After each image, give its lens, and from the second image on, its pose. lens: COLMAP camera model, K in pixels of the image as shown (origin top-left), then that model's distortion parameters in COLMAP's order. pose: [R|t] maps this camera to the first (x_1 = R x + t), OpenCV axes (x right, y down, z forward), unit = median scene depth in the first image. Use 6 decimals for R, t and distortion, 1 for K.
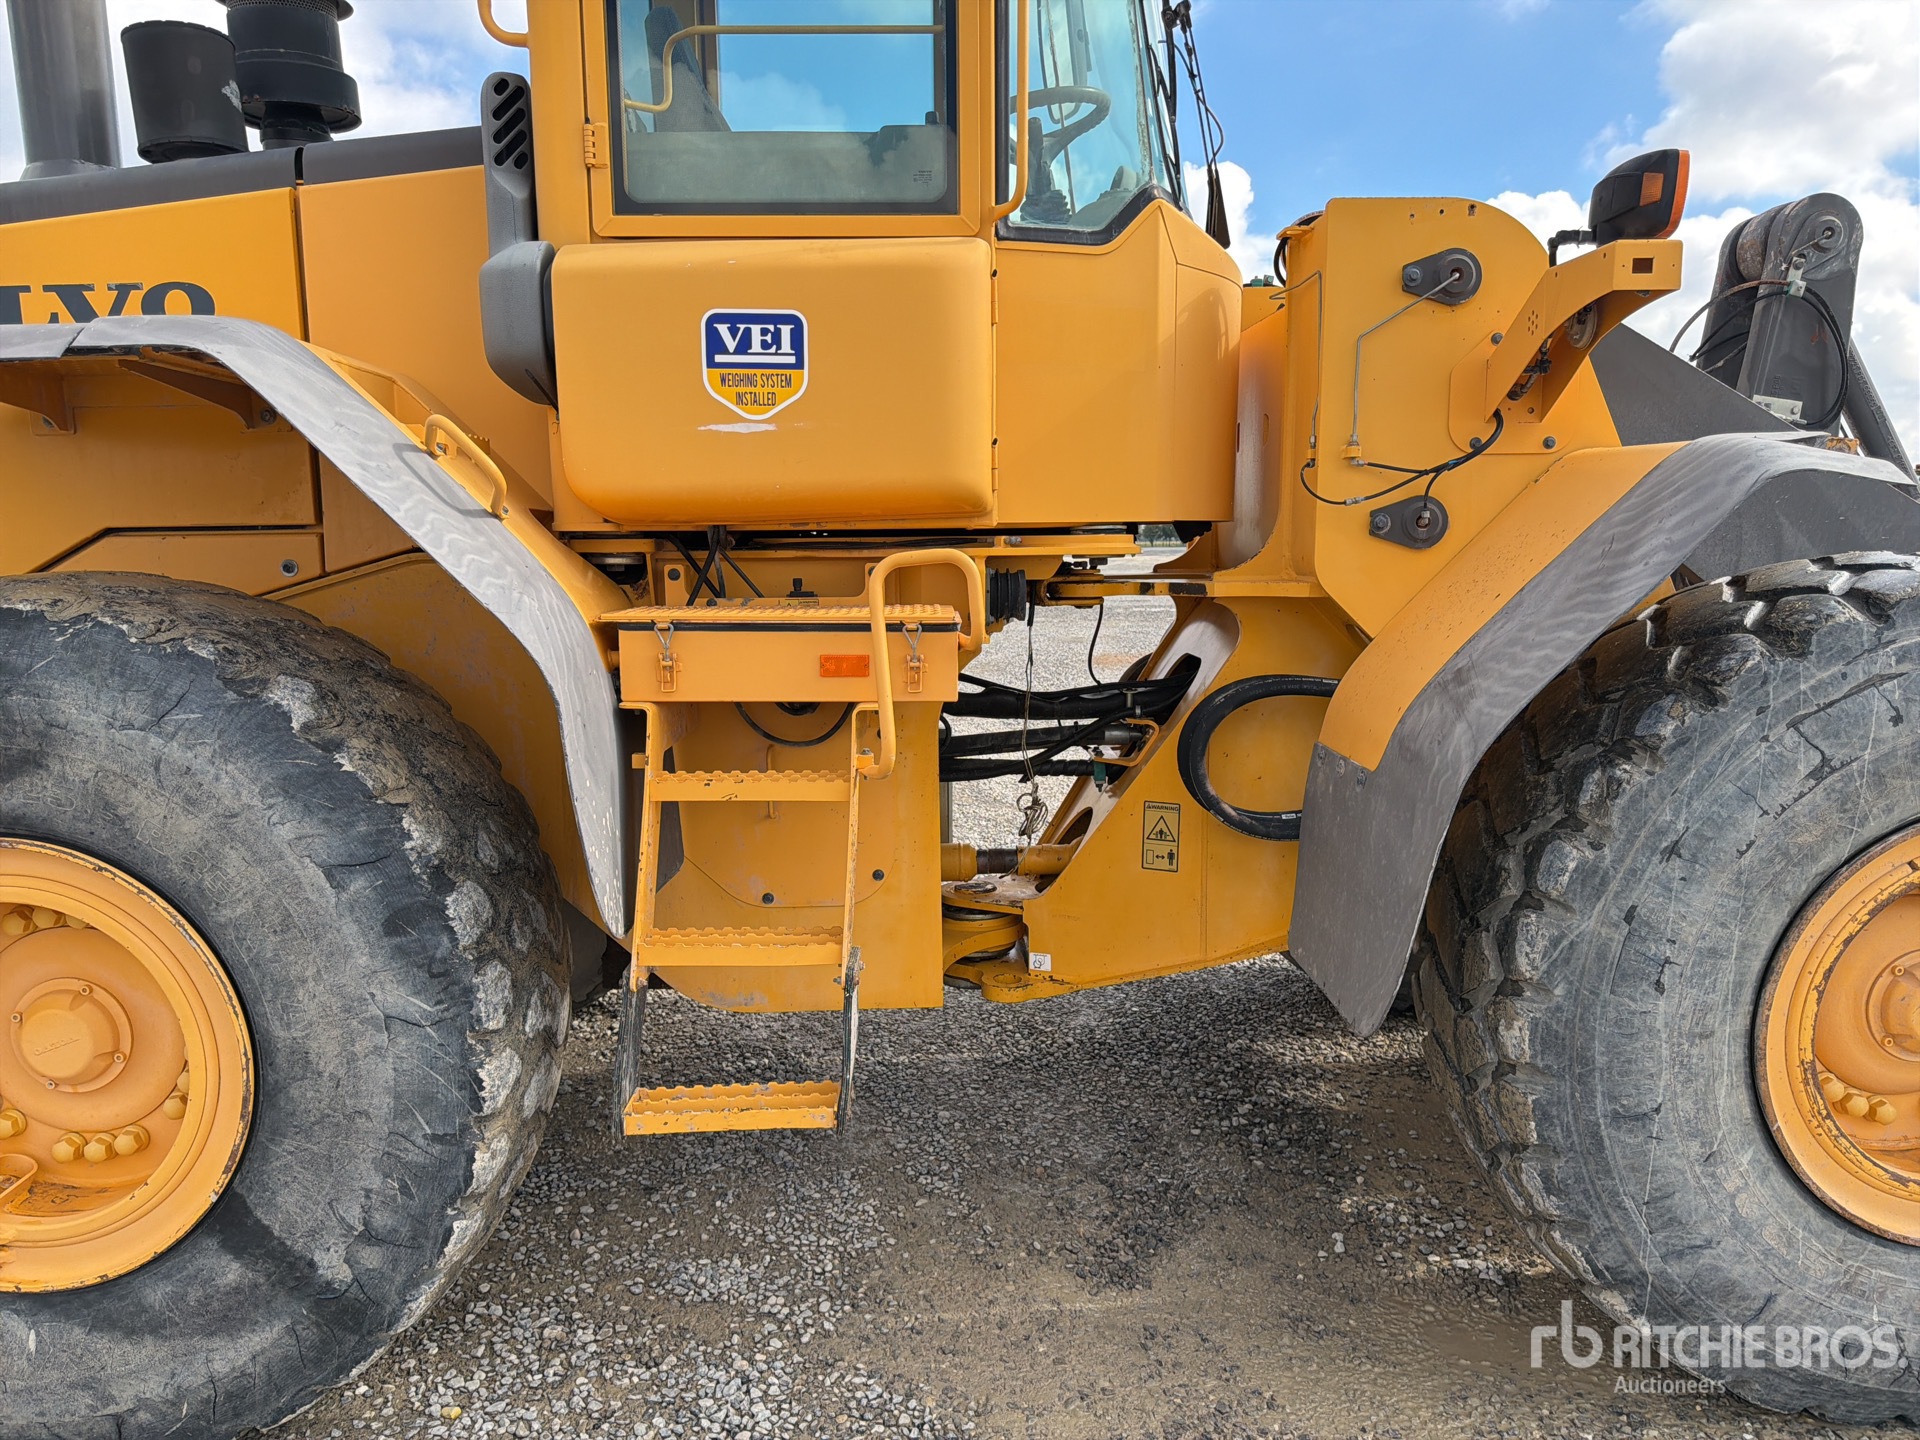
lens RADIAL K [[1344.0, 0, 960.2], [0, 1344.0, 736.5], [0, 0, 1]] dist [0.010245, -0.016080]
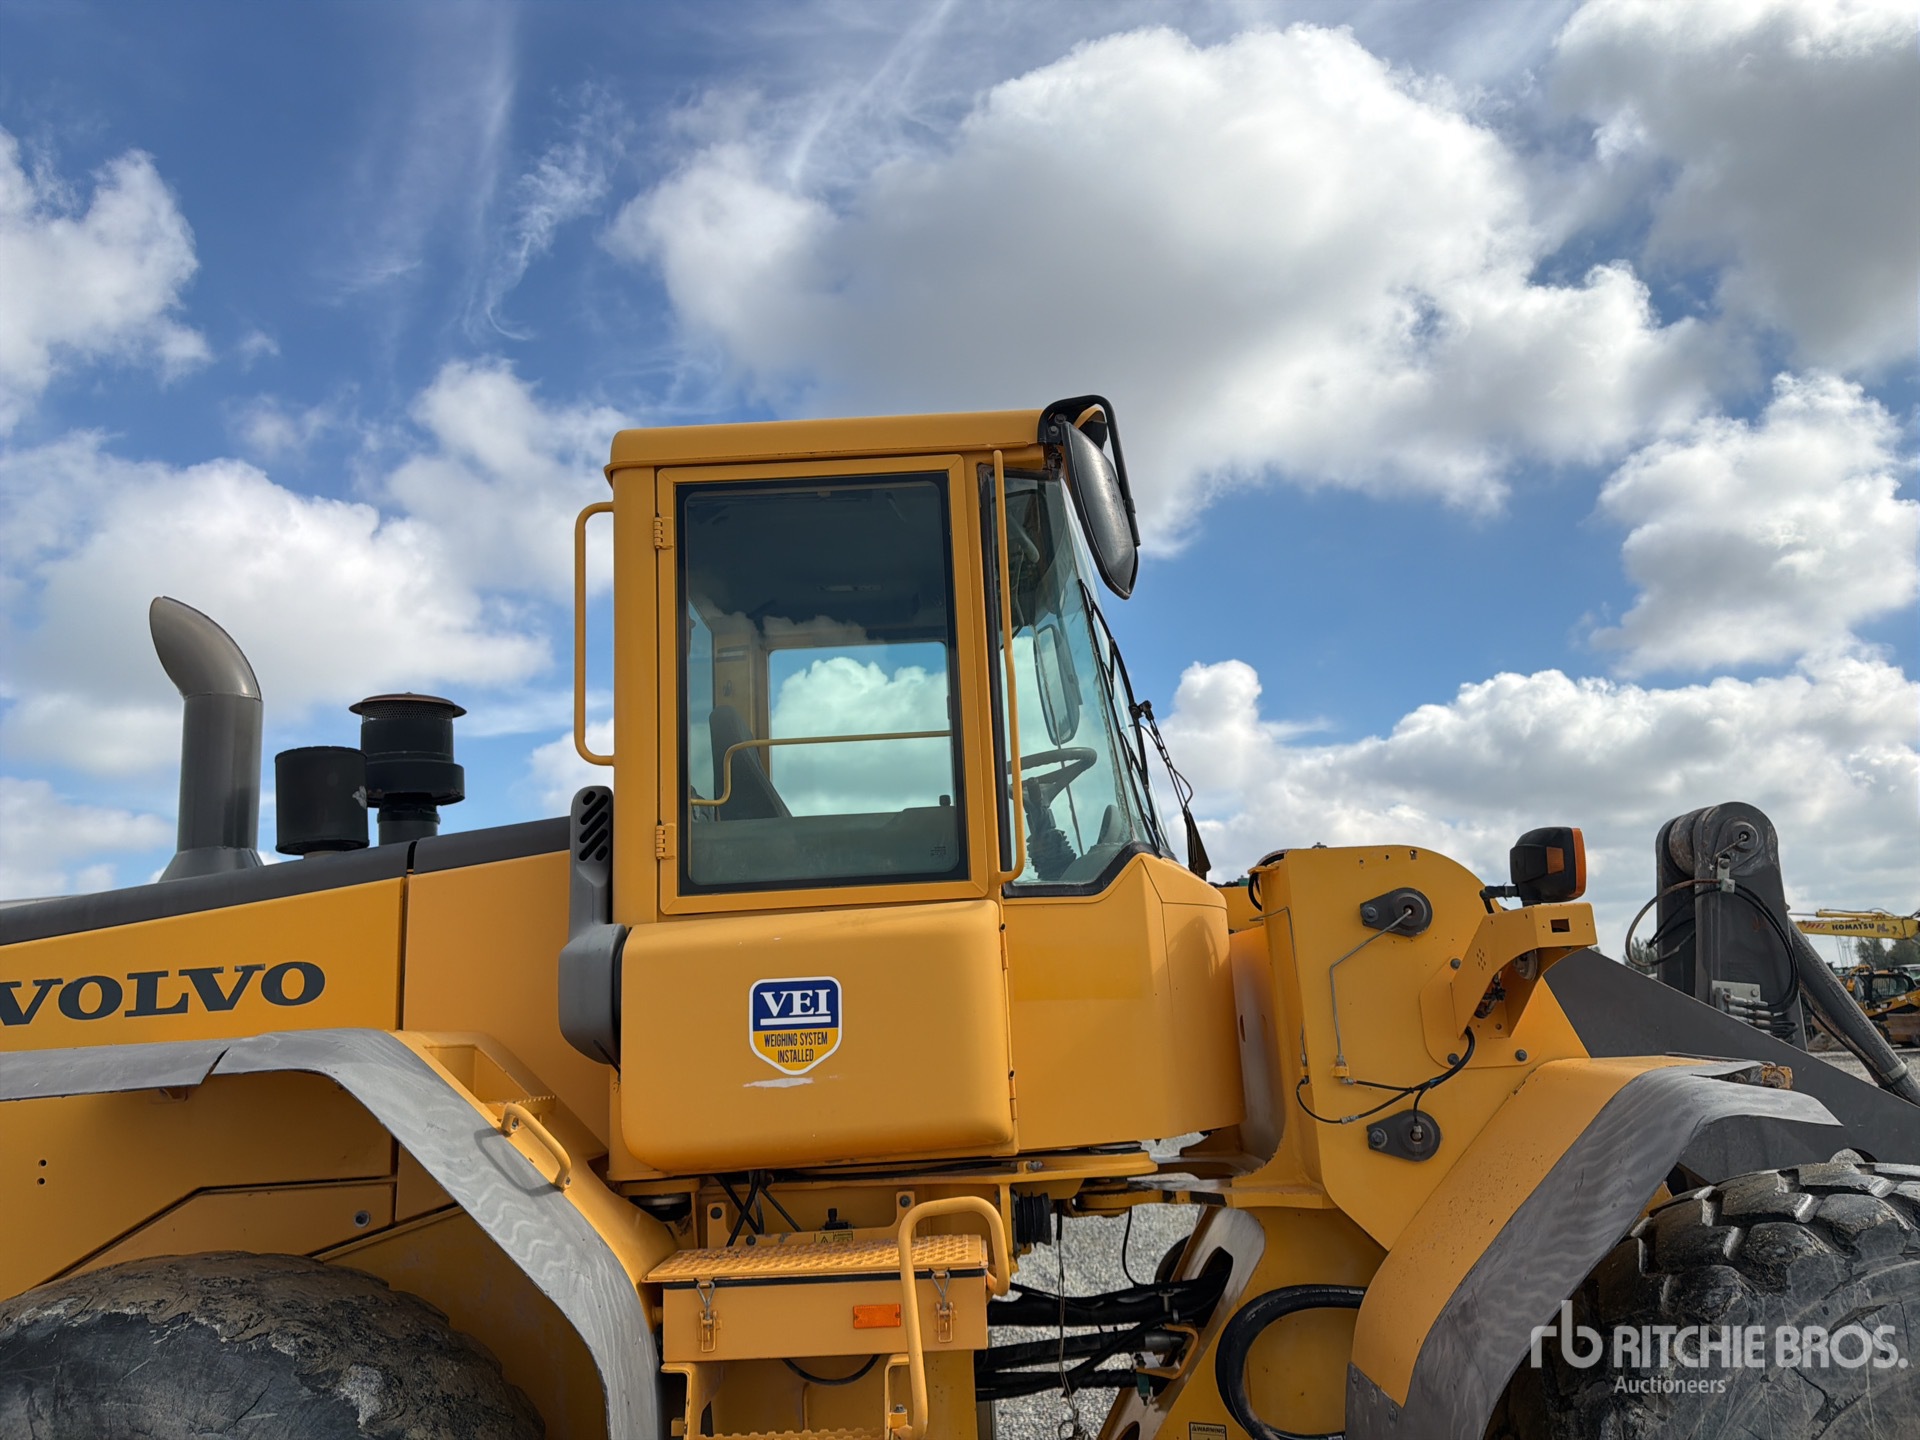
lens RADIAL K [[1344.0, 0, 960.2], [0, 1344.0, 736.5], [0, 0, 1]] dist [0.010245, -0.016080]
pose [[0.998338, -0.052809, -0.023071, 0.025945], [0.041093, 0.933024, -0.357459, -0.098579], [0.040403, 0.355917, 0.933644, -0.141846]]
